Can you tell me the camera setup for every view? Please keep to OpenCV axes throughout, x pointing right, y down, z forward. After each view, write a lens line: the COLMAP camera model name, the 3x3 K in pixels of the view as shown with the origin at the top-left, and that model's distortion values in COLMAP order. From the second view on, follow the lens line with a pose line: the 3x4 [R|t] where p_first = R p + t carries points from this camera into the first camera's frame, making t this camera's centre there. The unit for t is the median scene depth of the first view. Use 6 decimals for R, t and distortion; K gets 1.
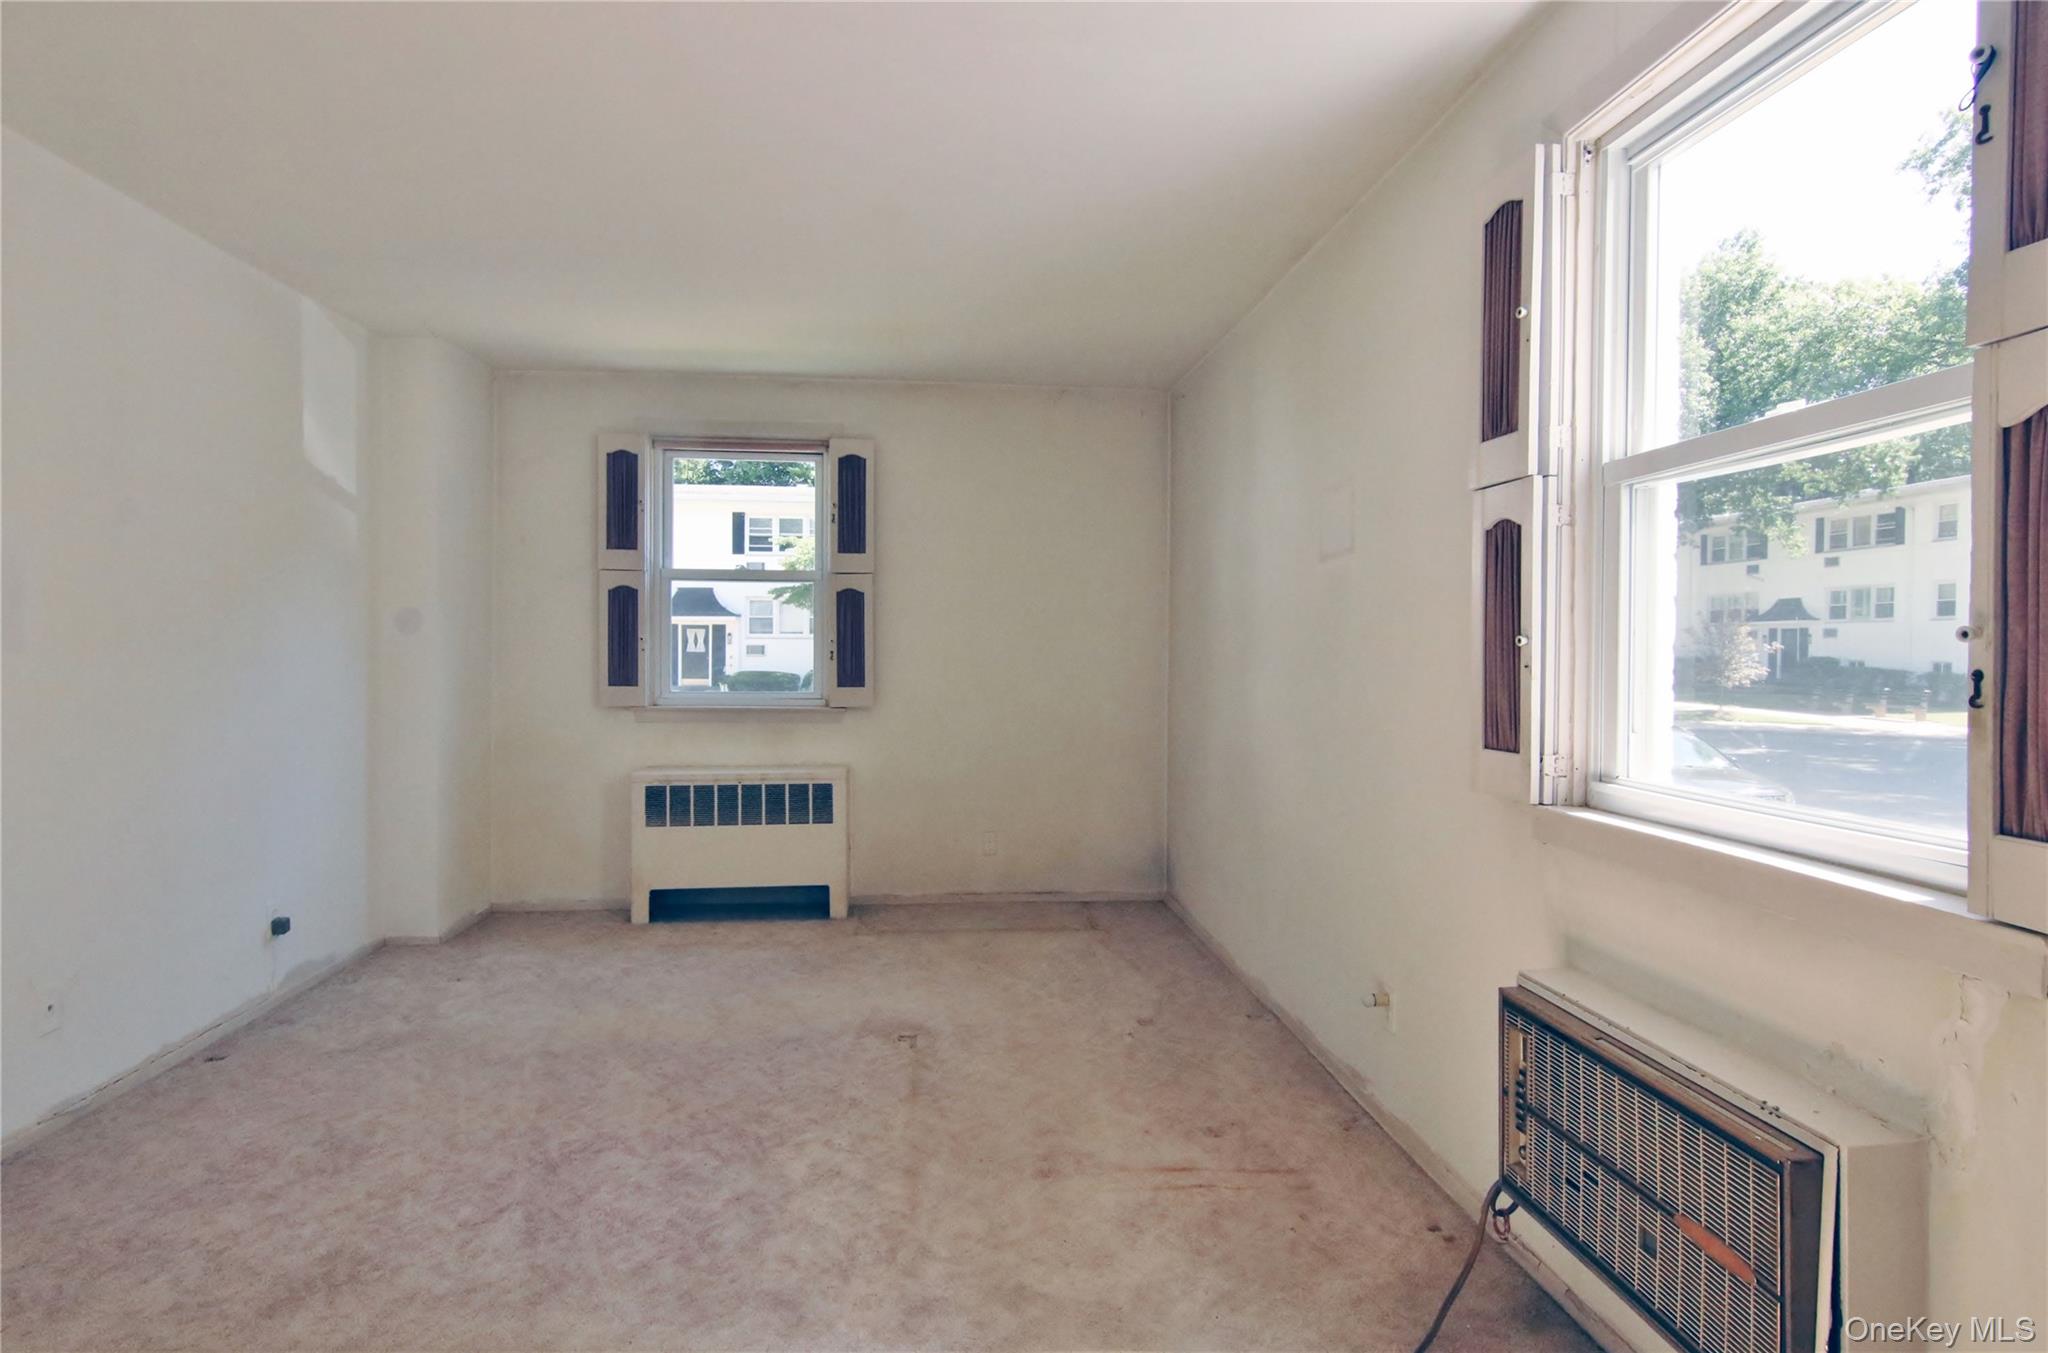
lens RADIAL K [[1073.6, 0, 1023.7], [0, 1073.6, 637.7], [0, 0, 1]] dist [-0.003731, 0.002513]
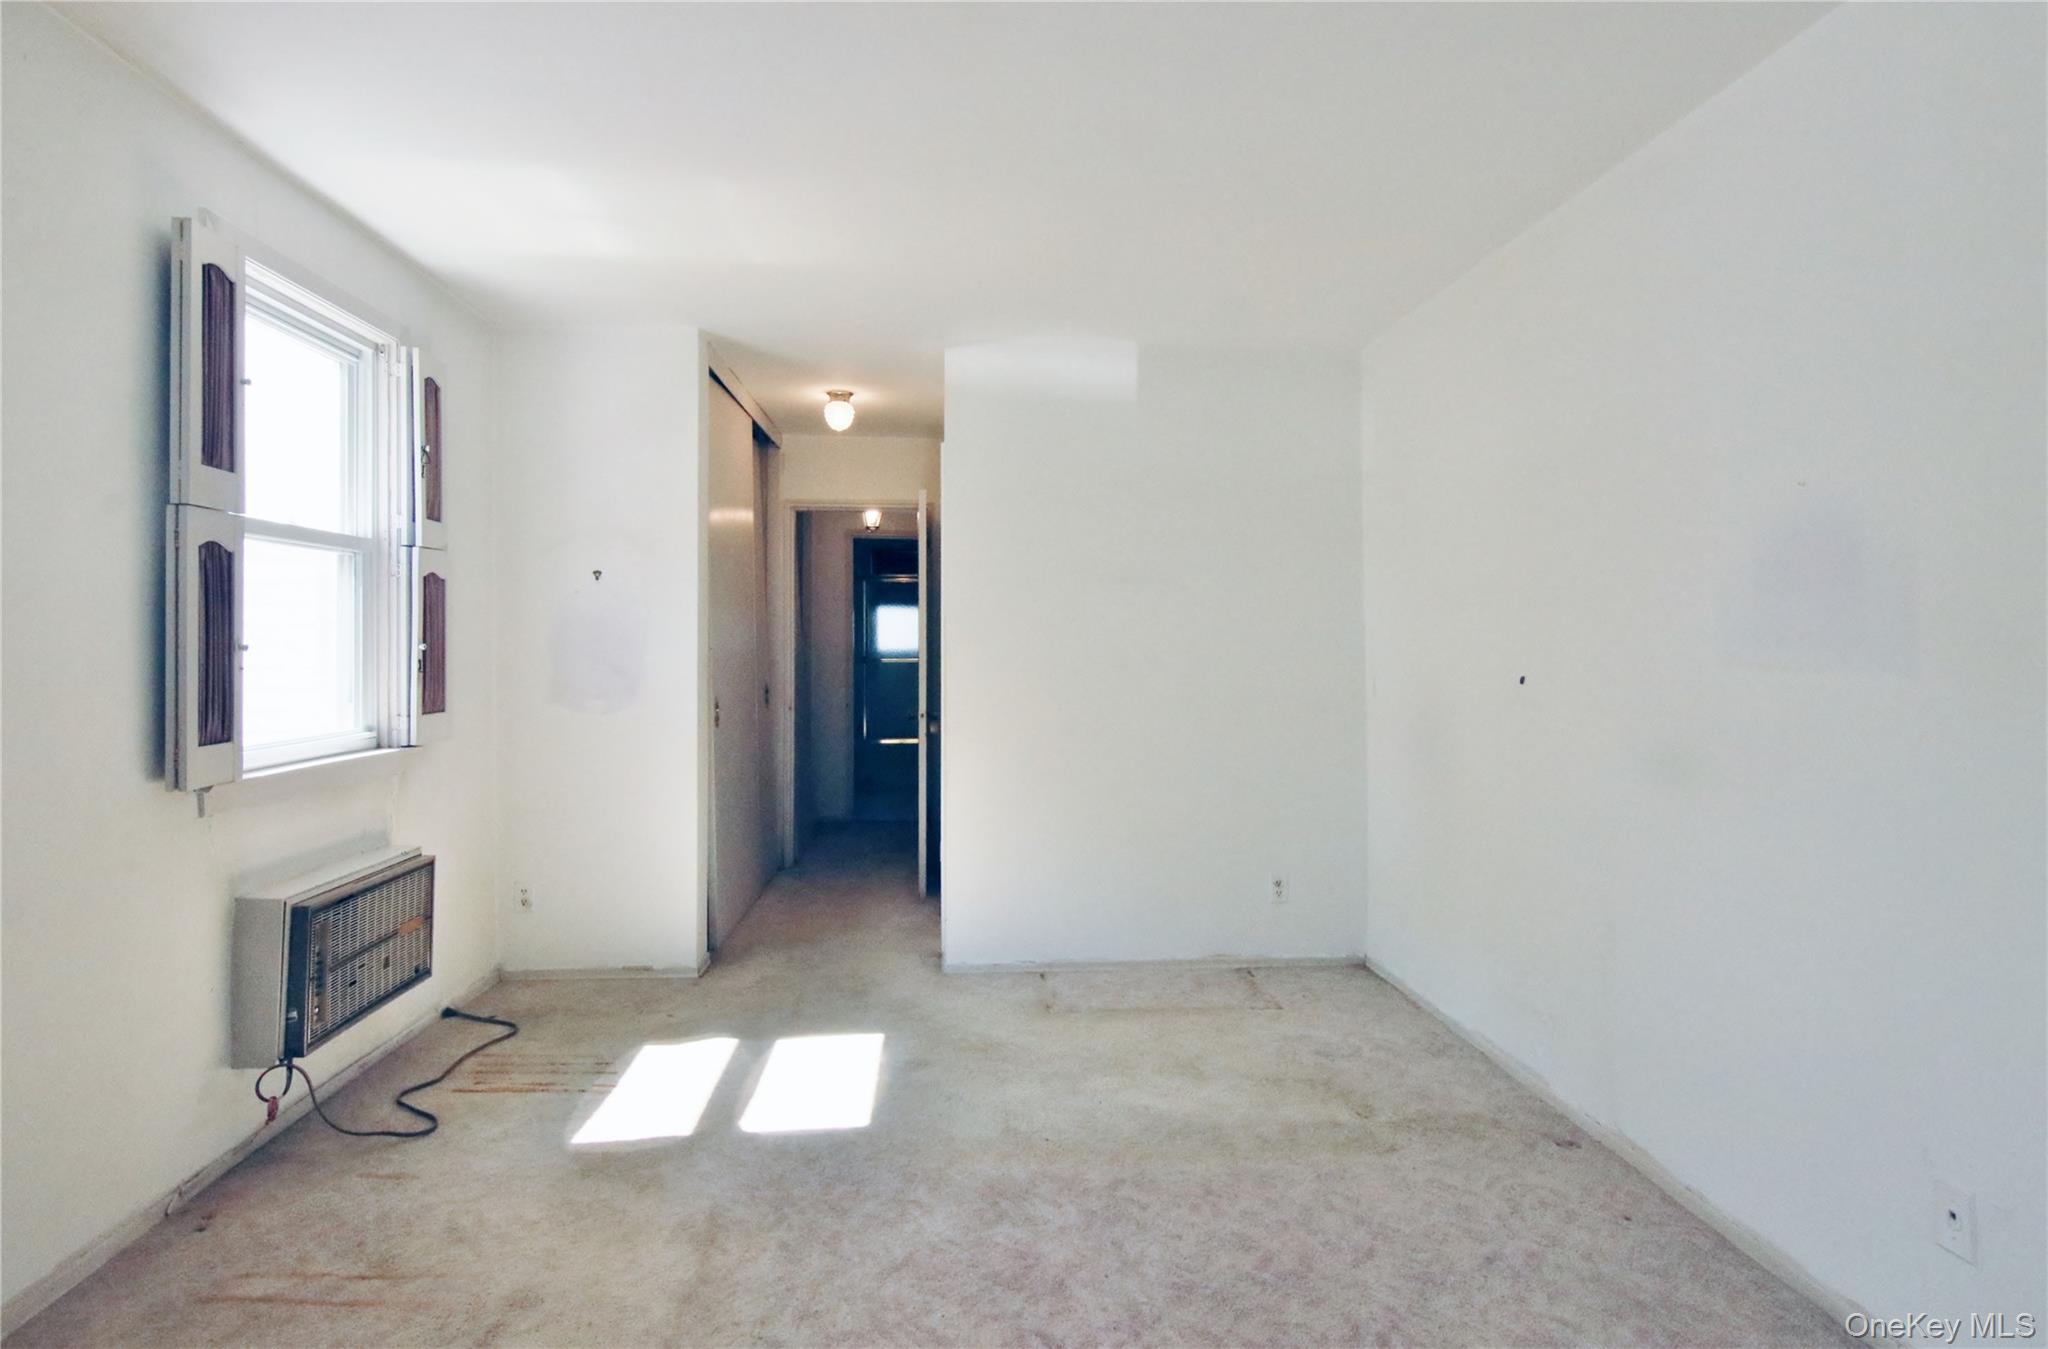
lens RADIAL K [[1073.6, 0, 1023.7], [0, 1073.6, 635.7], [0, 0, 1]] dist [-0.003731, 0.002513]
pose [[-0.999444, -0.004661, 0.033014, -0.373207], [-0.005133, 0.999886, -0.014234, 0.001852], [-0.032944, -0.014396, -0.999354, 1.751962]]
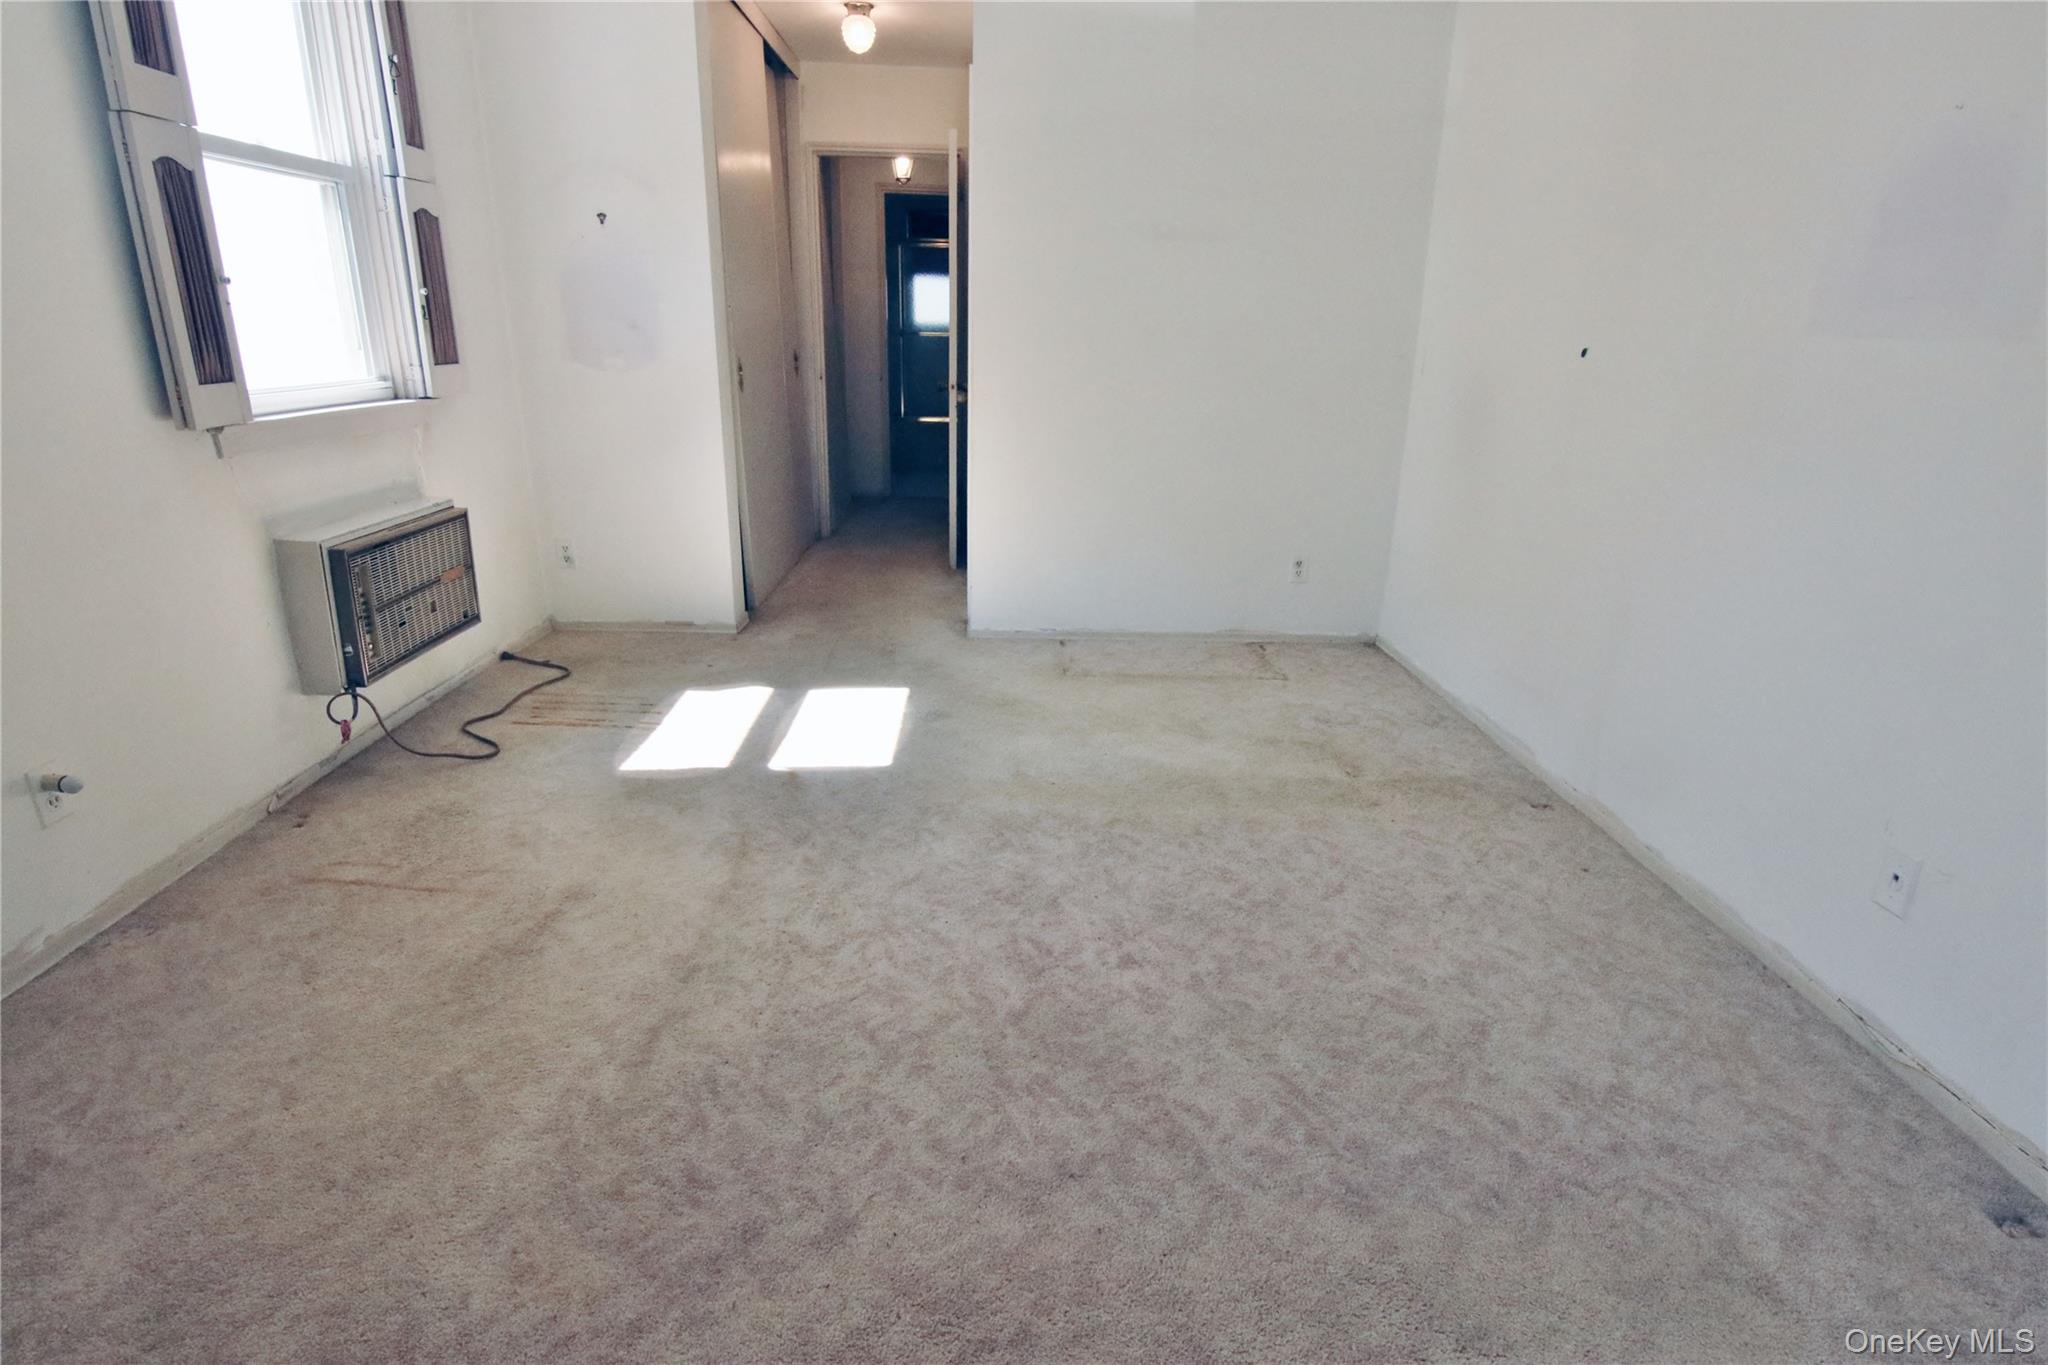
lens RADIAL K [[1035.4, 0, 1024.0], [0, 1035.4, 682.5], [0, 0, 1]] dist [-0.002253, -0.016975]
pose [[-0.996743, -0.050615, 0.062774, -0.395778], [-0.028041, 0.947445, 0.318687, 0.030755], [-0.075605, 0.315889, -0.945779, 1.698164]]
